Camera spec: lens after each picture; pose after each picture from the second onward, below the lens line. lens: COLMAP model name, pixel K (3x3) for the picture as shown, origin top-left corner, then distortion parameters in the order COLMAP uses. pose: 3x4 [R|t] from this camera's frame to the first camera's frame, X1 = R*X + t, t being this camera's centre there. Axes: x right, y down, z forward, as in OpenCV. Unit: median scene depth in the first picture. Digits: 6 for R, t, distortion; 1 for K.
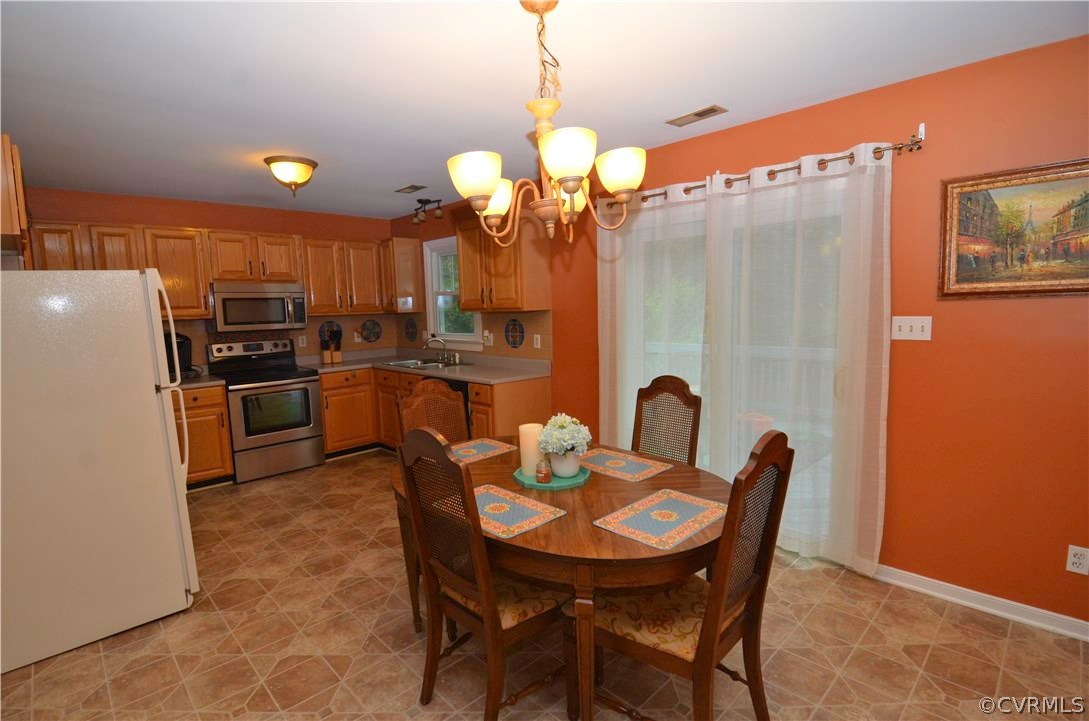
lens RADIAL K [[519.9, 0, 544.9], [0, 519.9, 364.0], [0, 0, 1]] dist [-0.014135, -0.004266]
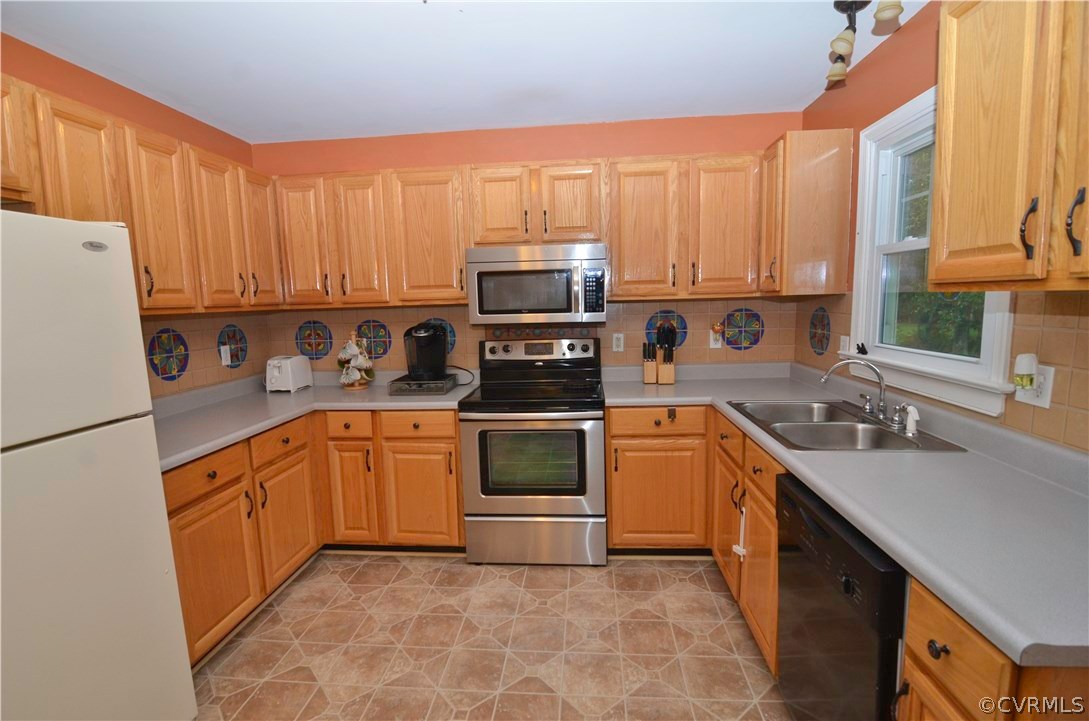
lens RADIAL K [[519.9, 0, 539.4], [0, 519.9, 370.5], [0, 0, 1]] dist [-0.014135, -0.004266]
pose [[0.647602, 0.108918, -0.754154, -0.073663], [-0.075680, 0.994032, 0.078574, -0.059010], [0.758211, 0.006190, 0.651980, 0.607146]]
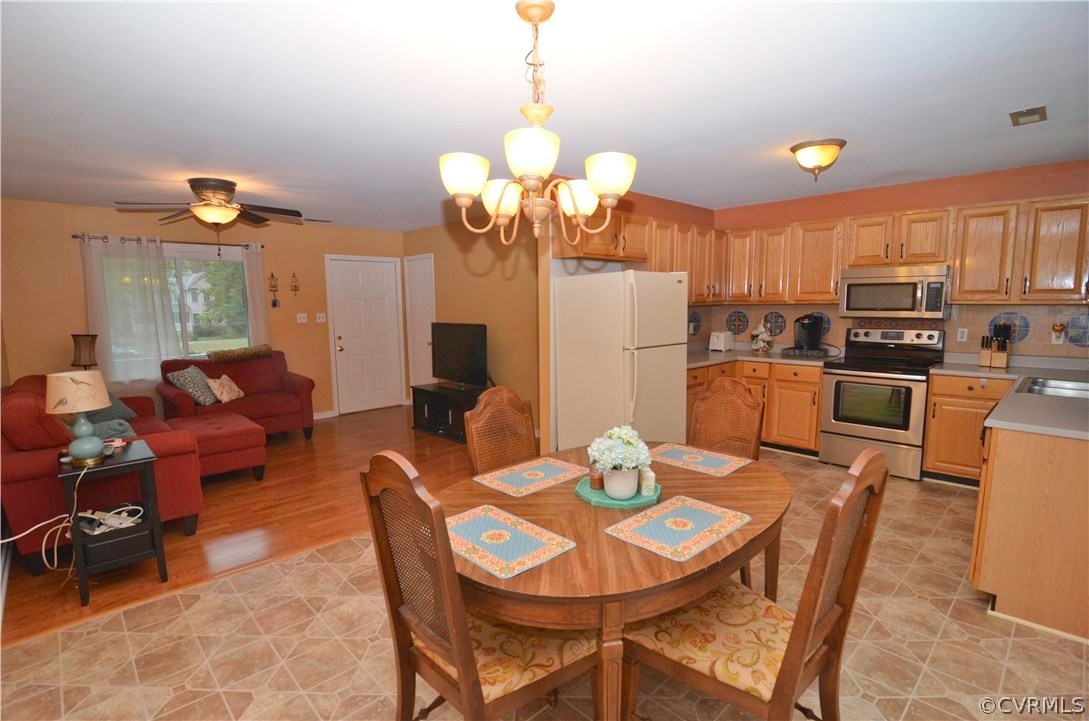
lens RADIAL K [[519.9, 0, 540.8], [0, 519.9, 368.1], [0, 0, 1]] dist [-0.014135, -0.004266]
pose [[-0.013151, 0.151833, -0.988319, 0.401778], [-0.102469, 0.982996, 0.152379, -0.054084], [0.994649, 0.103276, 0.002631, 0.387253]]
